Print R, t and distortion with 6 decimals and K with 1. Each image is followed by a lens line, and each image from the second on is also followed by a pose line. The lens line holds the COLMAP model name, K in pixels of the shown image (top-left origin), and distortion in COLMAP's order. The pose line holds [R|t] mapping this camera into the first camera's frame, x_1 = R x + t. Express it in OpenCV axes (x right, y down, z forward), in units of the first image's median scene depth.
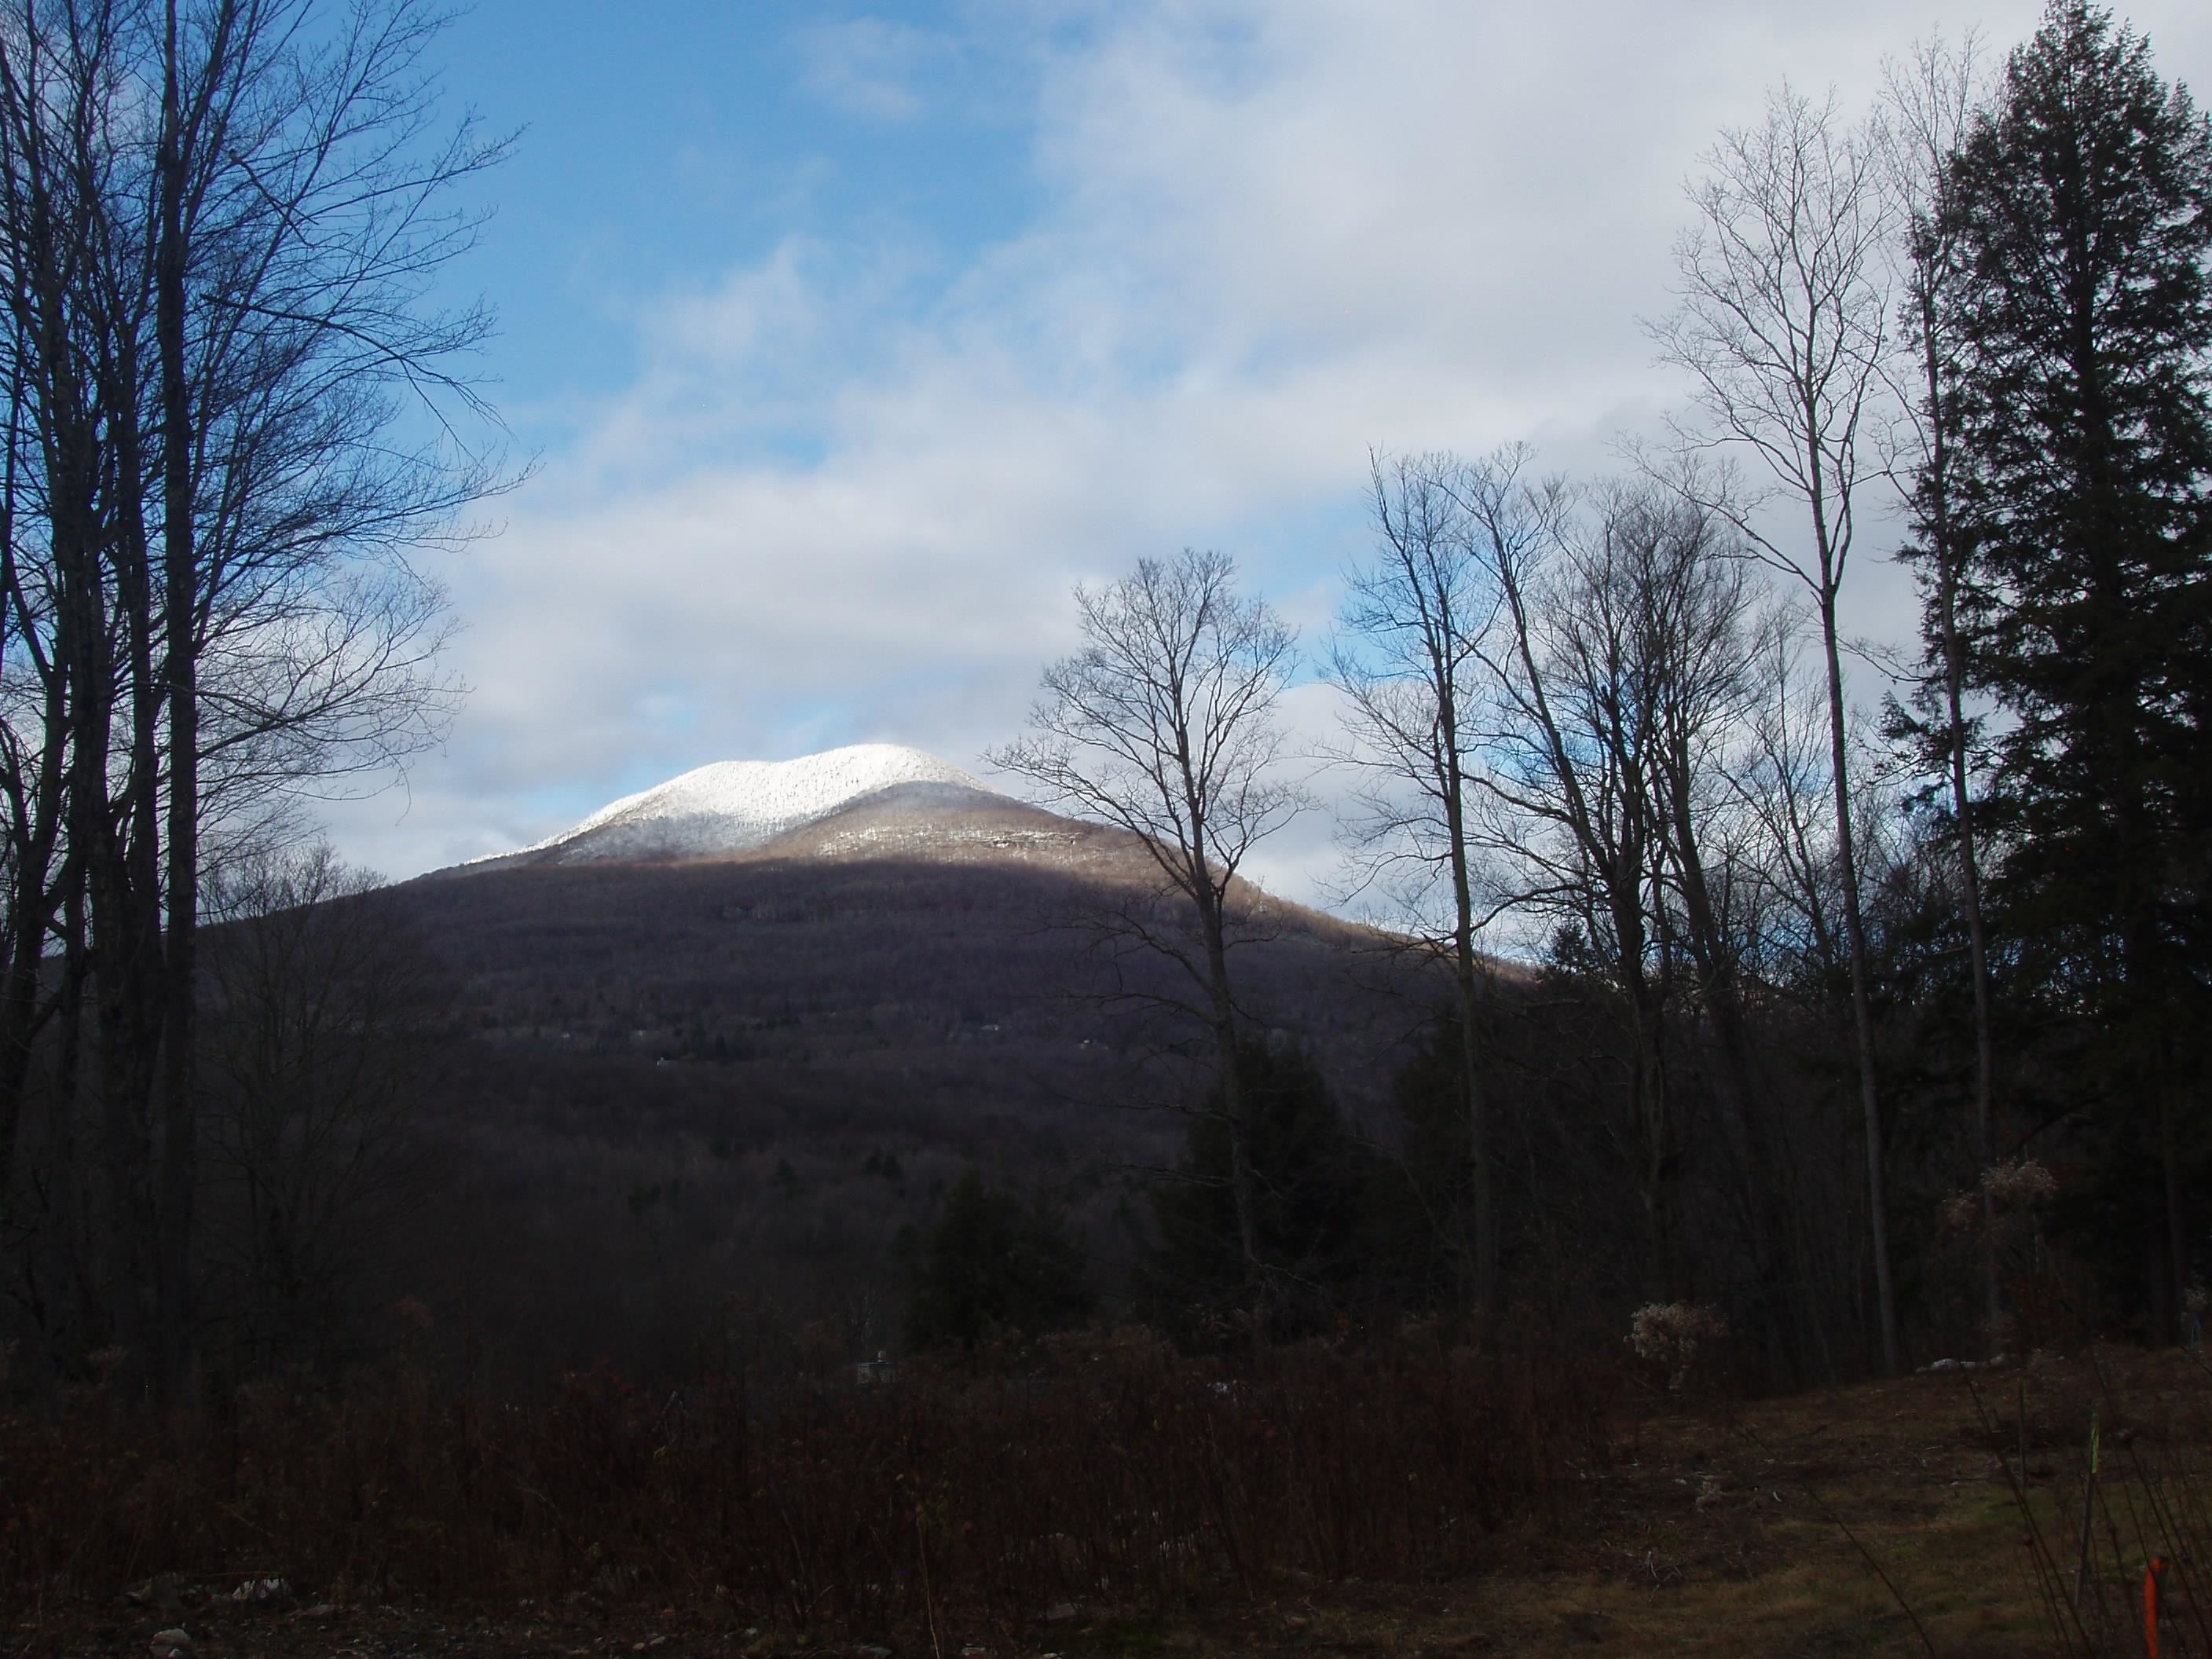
lens RADIAL K [[2960.6, 0, 1112.9], [0, 2960.6, 821.9], [0, 0, 1]] dist [-0.142154, 0.000000]
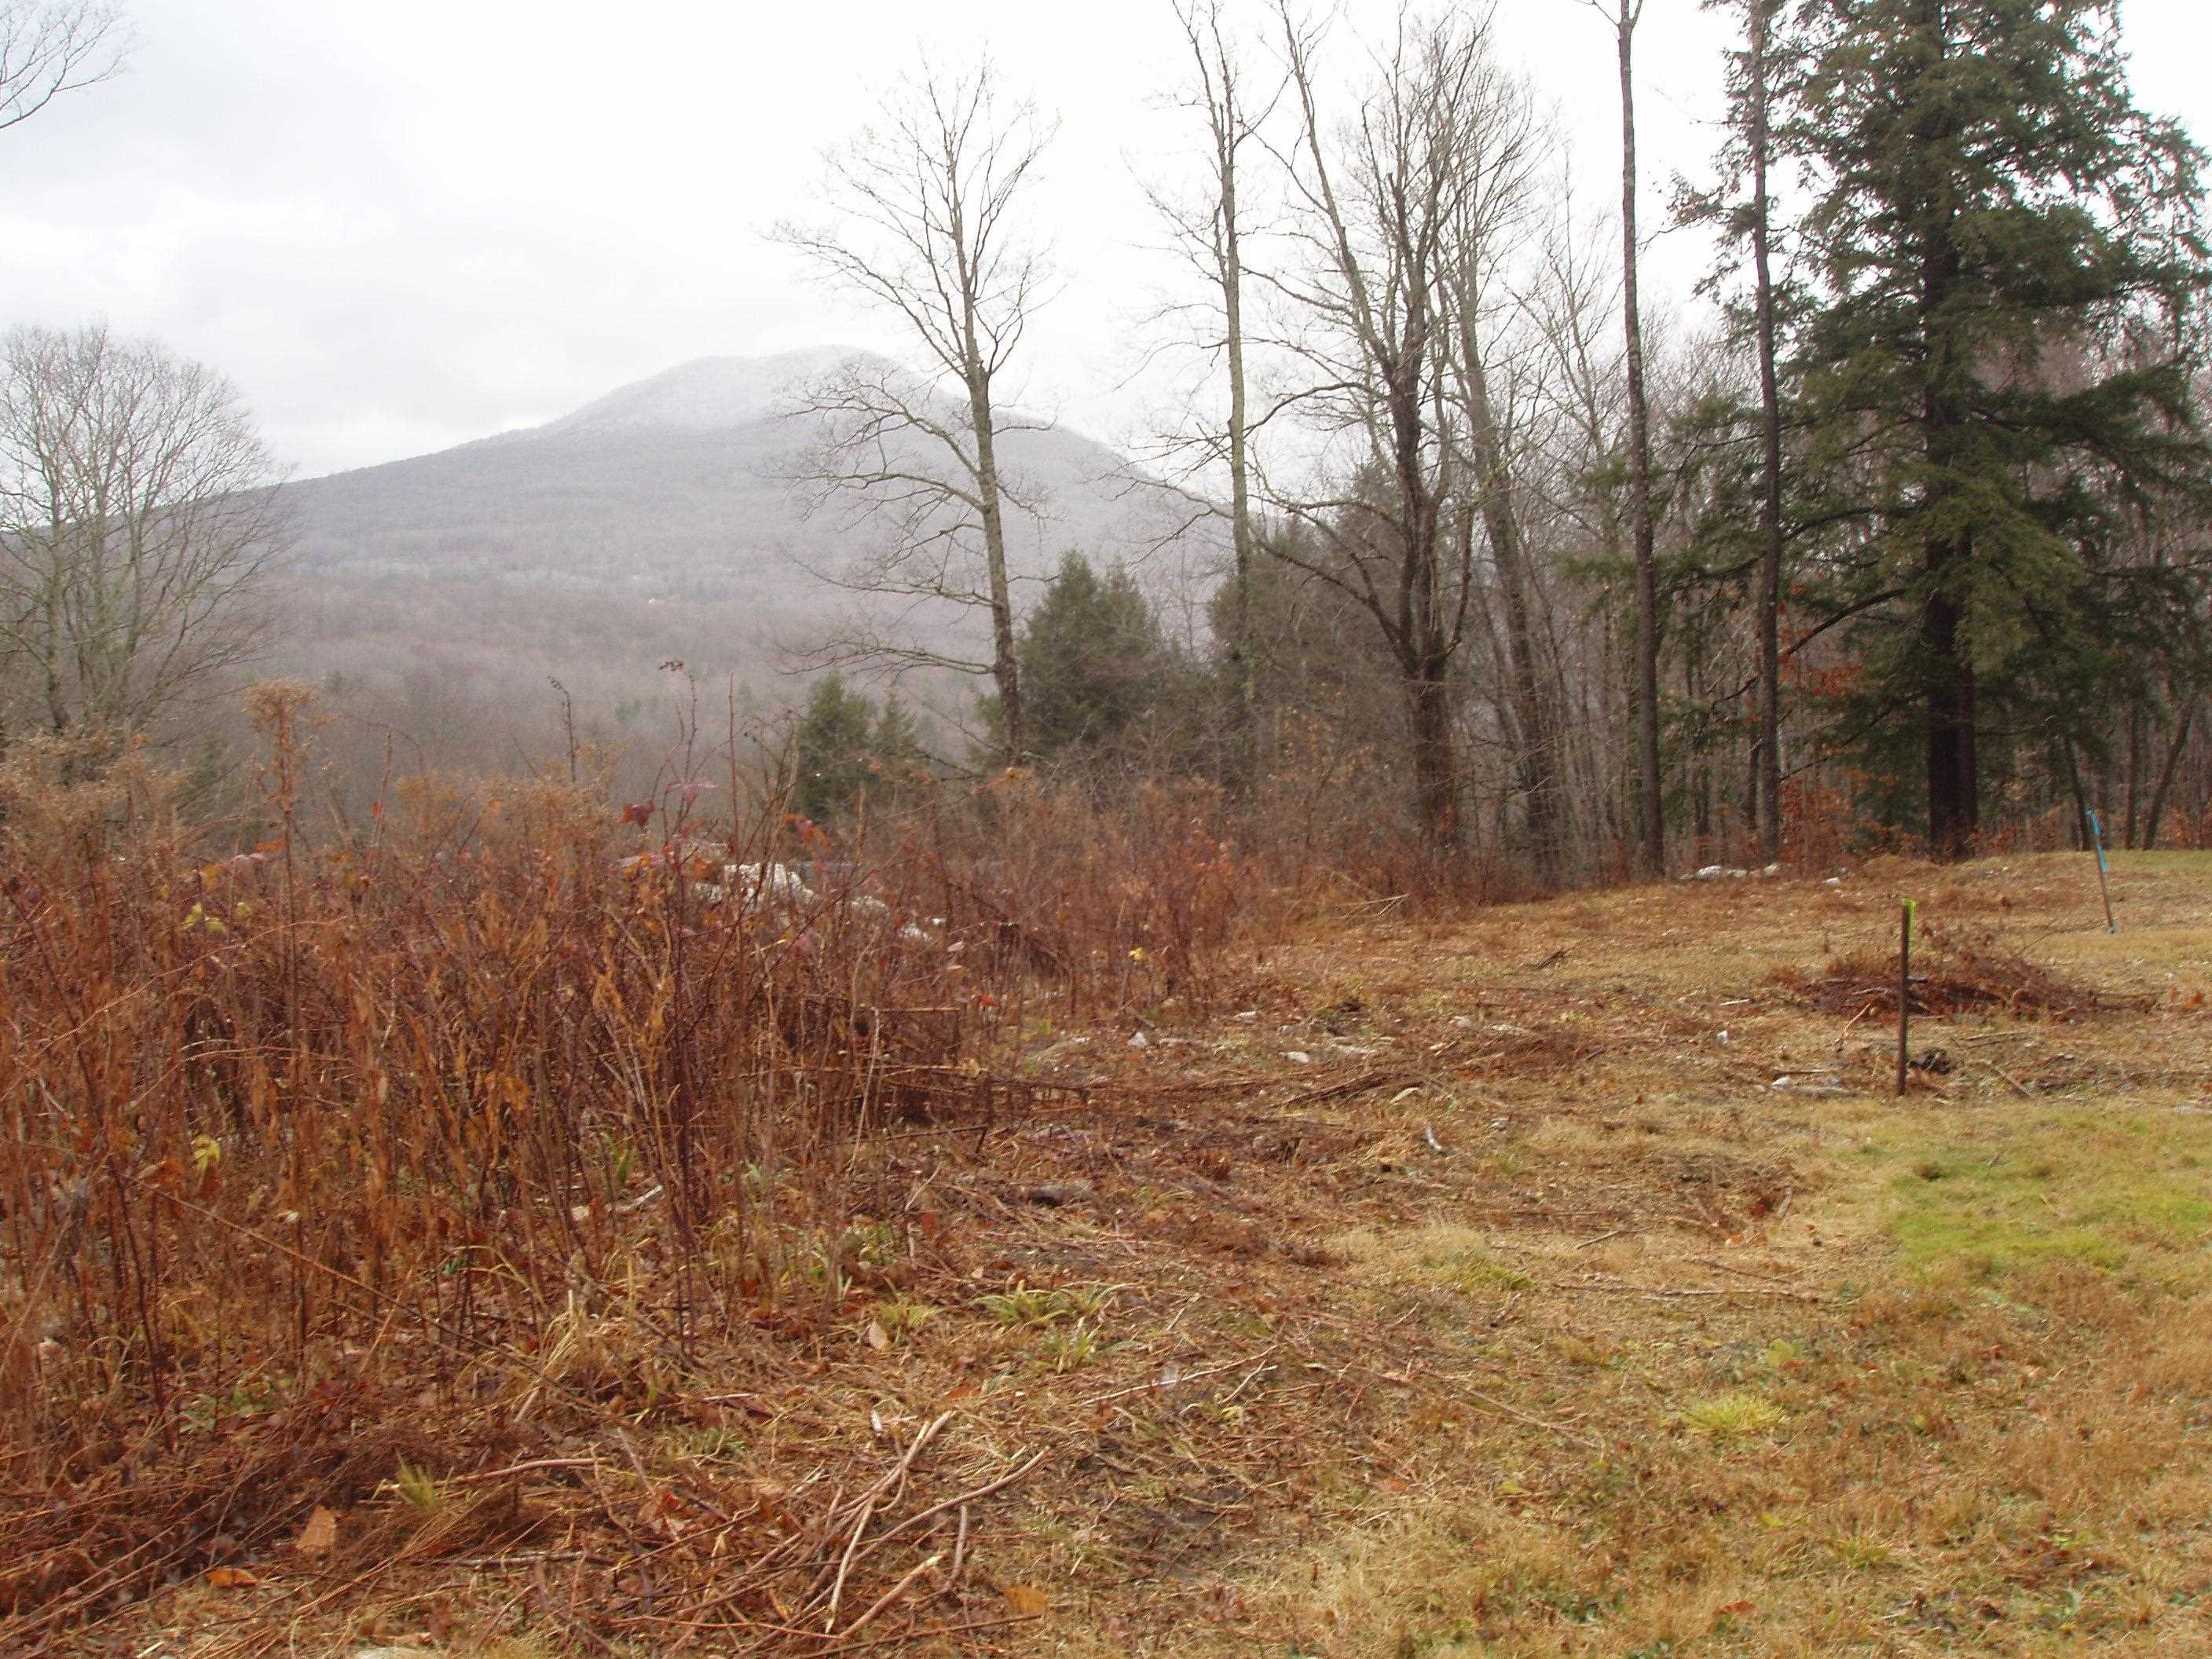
lens RADIAL K [[2394.2, 0, 1092.0], [0, 2394.2, 829.4], [0, 0, 1]] dist [-0.135442, 0.000000]
pose [[0.999250, 0.023778, 0.030573, 0.046549], [-0.028648, 0.984982, 0.170267, 0.034800], [-0.026066, -0.171015, 0.984924, 0.184719]]
